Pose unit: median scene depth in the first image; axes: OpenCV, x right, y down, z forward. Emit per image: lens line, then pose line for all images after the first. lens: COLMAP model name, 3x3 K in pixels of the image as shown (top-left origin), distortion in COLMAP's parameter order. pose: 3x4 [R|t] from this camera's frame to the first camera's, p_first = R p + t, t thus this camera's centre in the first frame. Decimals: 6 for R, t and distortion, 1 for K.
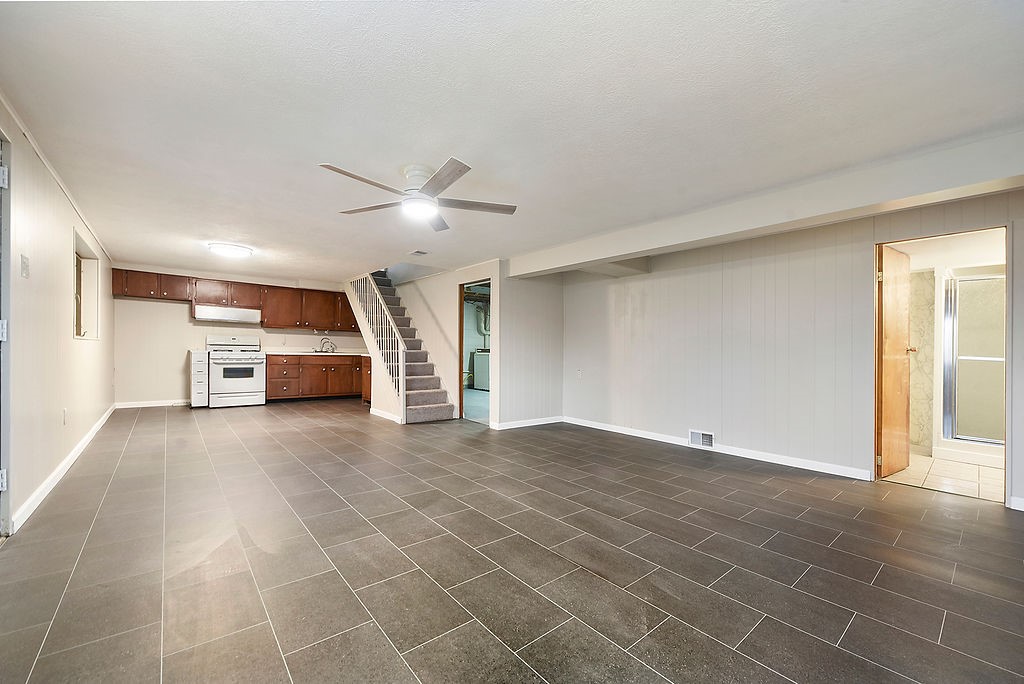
lens RADIAL K [[410.7, 0, 541.0], [0, 410.7, 350.1], [0, 0, 1]] dist [0.000898, 0.000010]
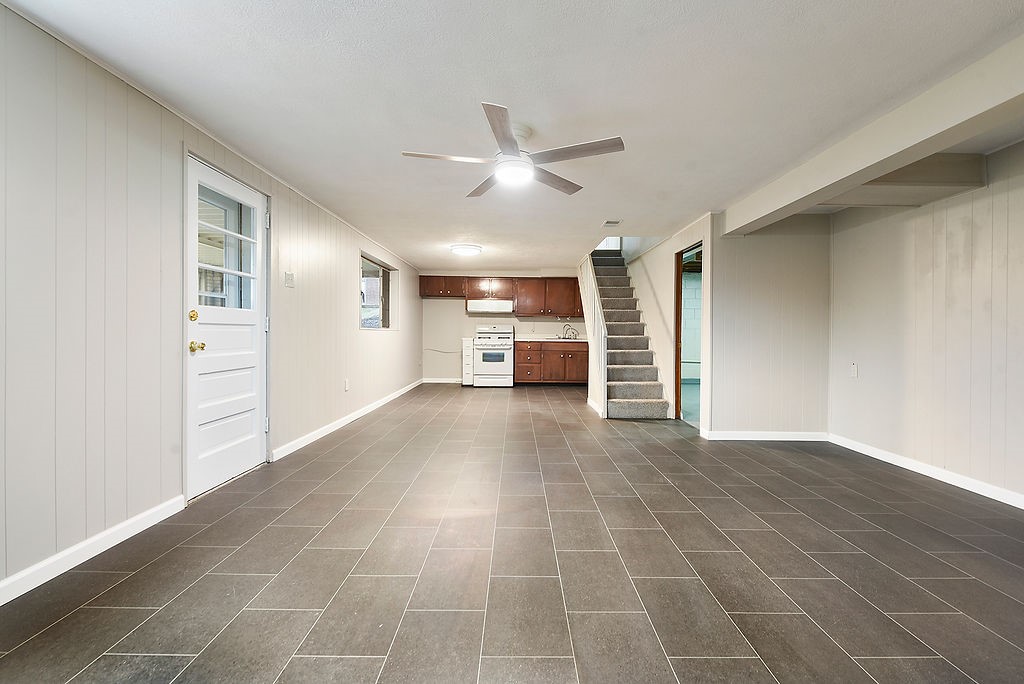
lens RADIAL K [[455.9, 0, 524.3], [0, 455.9, 337.6], [0, 0, 1]] dist [-0.000061, -0.000057]
pose [[0.752129, -0.008731, -0.658958, 0.153796], [0.009452, 0.999952, -0.002460, 0.004891], [0.658948, -0.004379, 0.752176, 0.117503]]
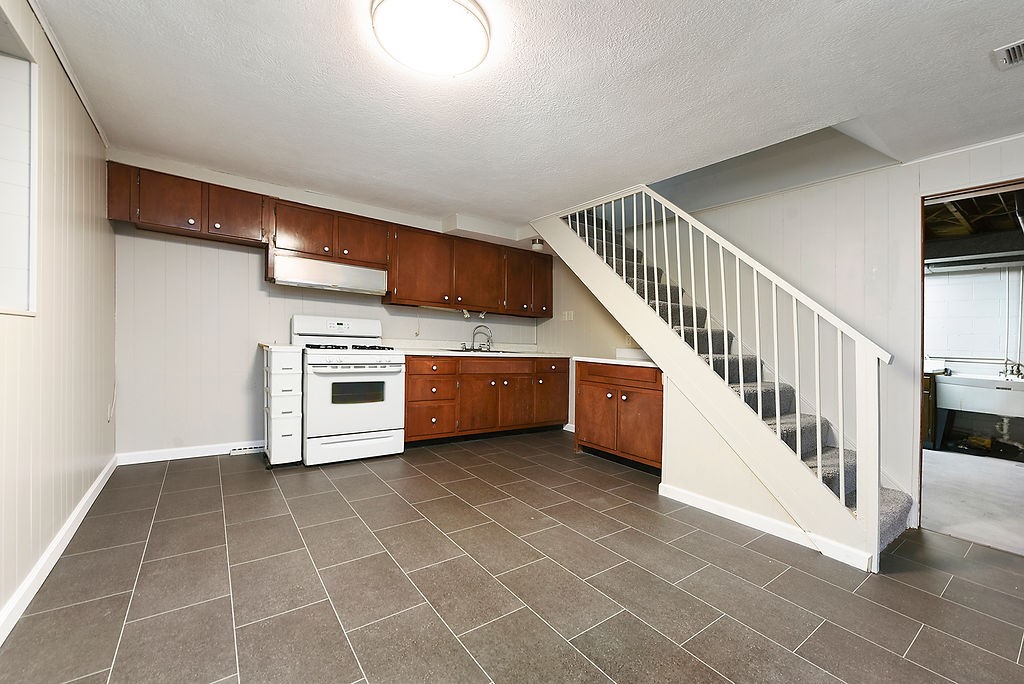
lens RADIAL K [[418.4, 0, 546.8], [0, 418.4, 351.2], [0, 0, 1]] dist [0.000191, -0.000018]
pose [[0.998777, 0.018871, -0.045701, -0.491495], [-0.018023, 0.999659, 0.018906, -0.008137], [0.046042, -0.018059, 0.998776, 0.512235]]
